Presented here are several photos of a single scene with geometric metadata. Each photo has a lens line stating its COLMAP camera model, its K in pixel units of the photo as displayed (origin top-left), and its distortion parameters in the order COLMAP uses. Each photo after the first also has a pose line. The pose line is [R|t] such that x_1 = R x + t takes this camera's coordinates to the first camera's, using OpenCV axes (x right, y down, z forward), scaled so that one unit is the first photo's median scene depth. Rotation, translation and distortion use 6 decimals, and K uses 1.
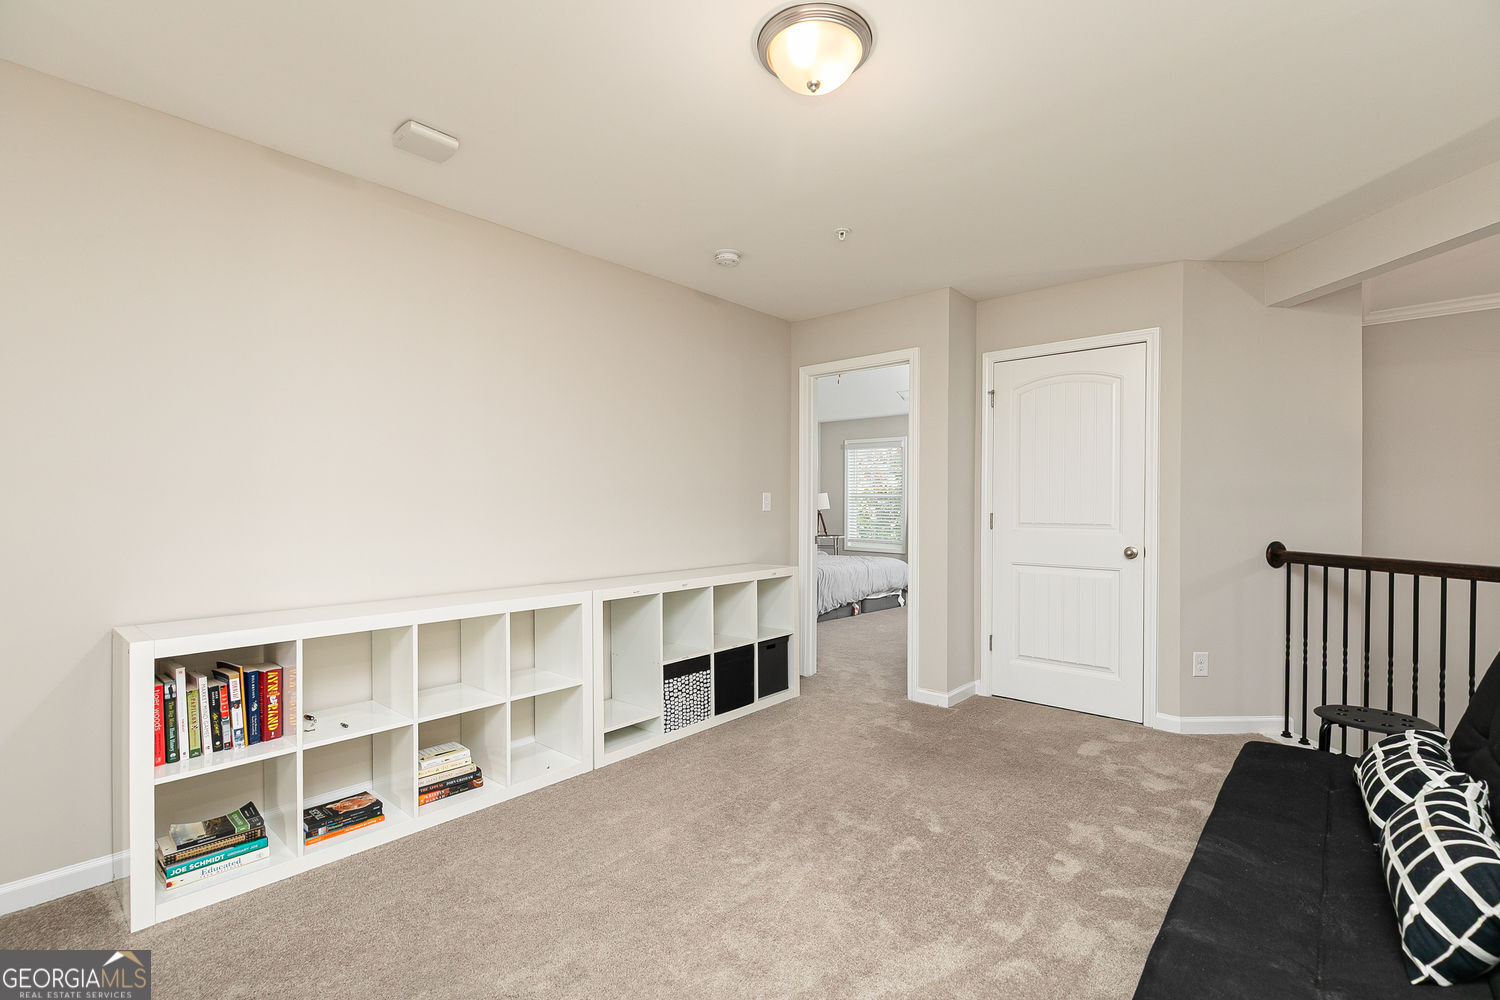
lens RADIAL K [[666.9, 0, 752.5], [0, 666.9, 505.4], [0, 0, 1]] dist [-0.001261, -0.000278]
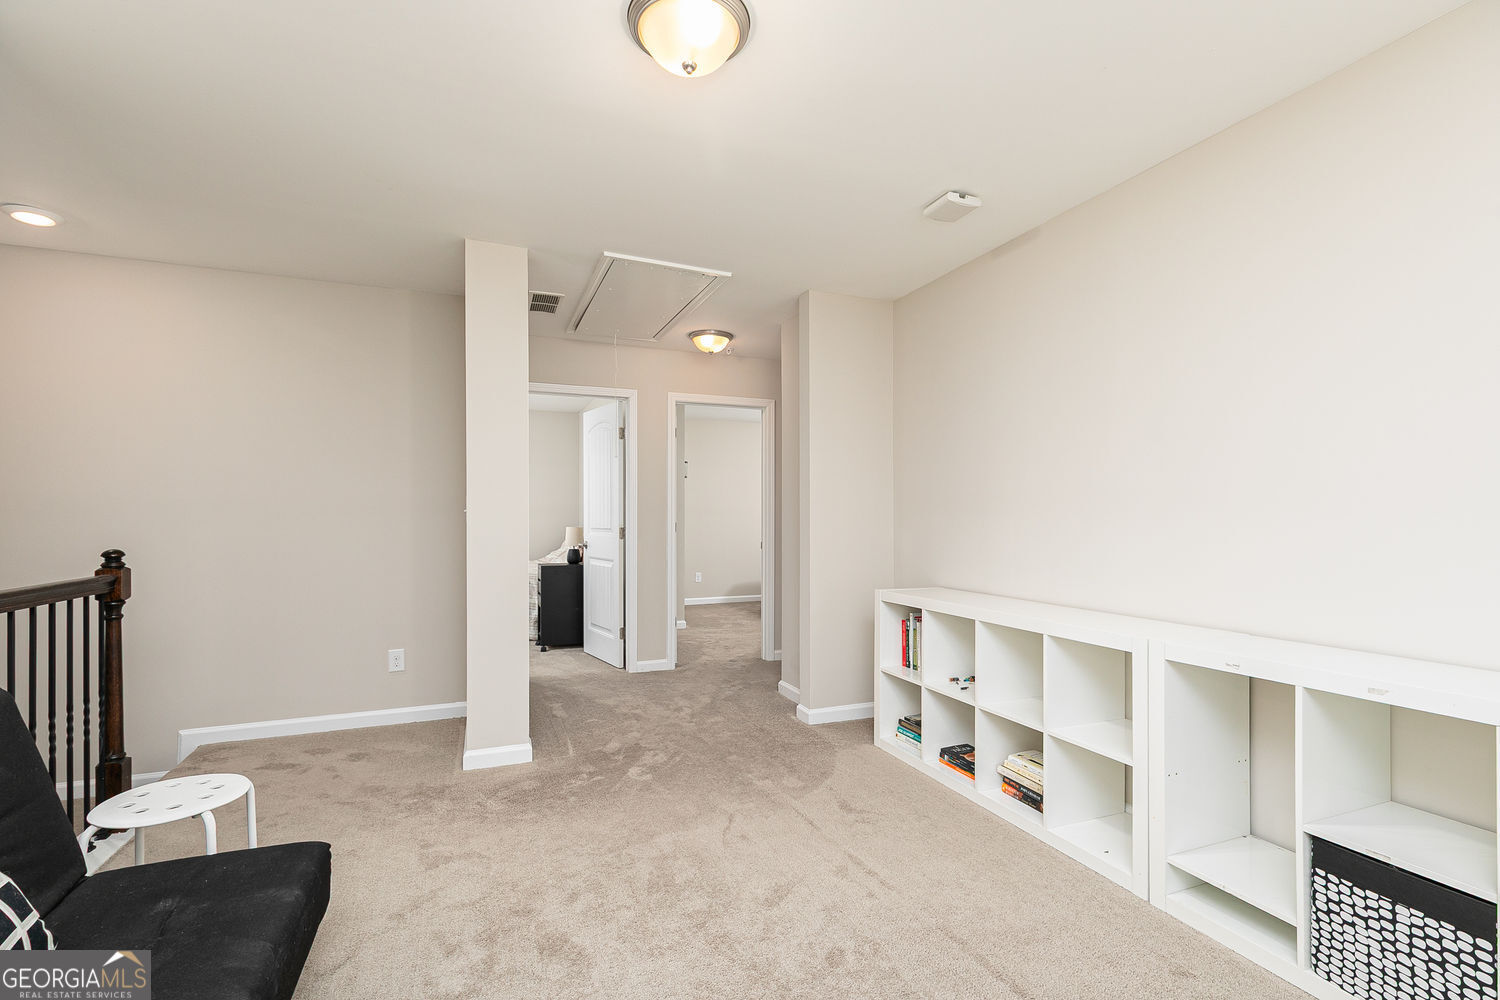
lens RADIAL K [[666.9, 0, 752.5], [0, 666.9, 505.4], [0, 0, 1]] dist [-0.001261, -0.000278]
pose [[-0.432998, -0.014659, -0.901275, 0.638963], [-0.005296, 0.999892, -0.013718, -0.001585], [0.901379, -0.001167, -0.433029, 1.052268]]
